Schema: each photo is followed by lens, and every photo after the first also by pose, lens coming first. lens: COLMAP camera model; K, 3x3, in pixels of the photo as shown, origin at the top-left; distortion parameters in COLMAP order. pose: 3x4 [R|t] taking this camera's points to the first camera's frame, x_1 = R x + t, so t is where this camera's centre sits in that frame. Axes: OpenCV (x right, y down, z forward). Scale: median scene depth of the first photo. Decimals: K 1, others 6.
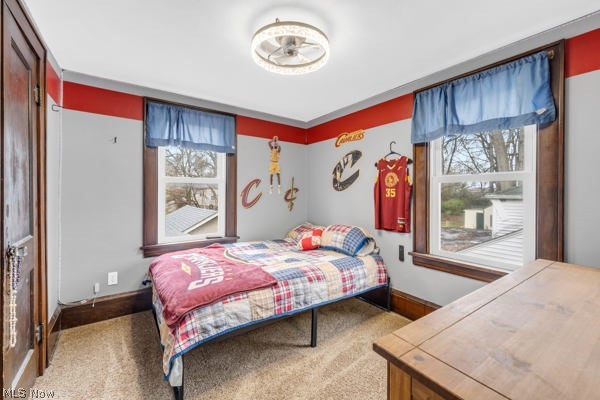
lens RADIAL K [[249.4, 0, 295.0], [0, 249.4, 195.1], [0, 0, 1]] dist [0.002059, -0.000483]
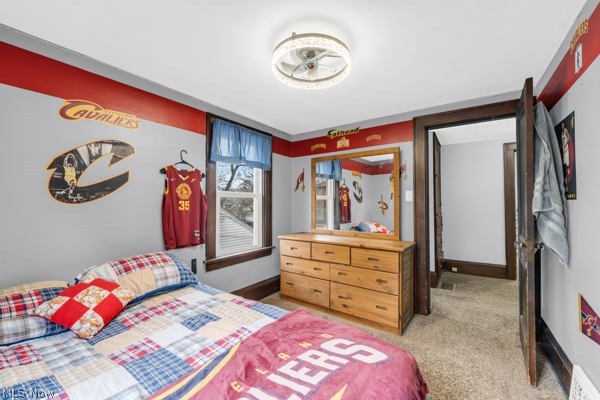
lens RADIAL K [[249.4, 0, 296.1], [0, 249.4, 201.8], [0, 0, 1]] dist [0.002059, -0.000483]
pose [[-0.359030, 0.005617, 0.933309, -0.620082], [0.012983, 0.999915, -0.001024, -0.016859], [-0.933236, 0.011750, -0.359072, 0.945755]]
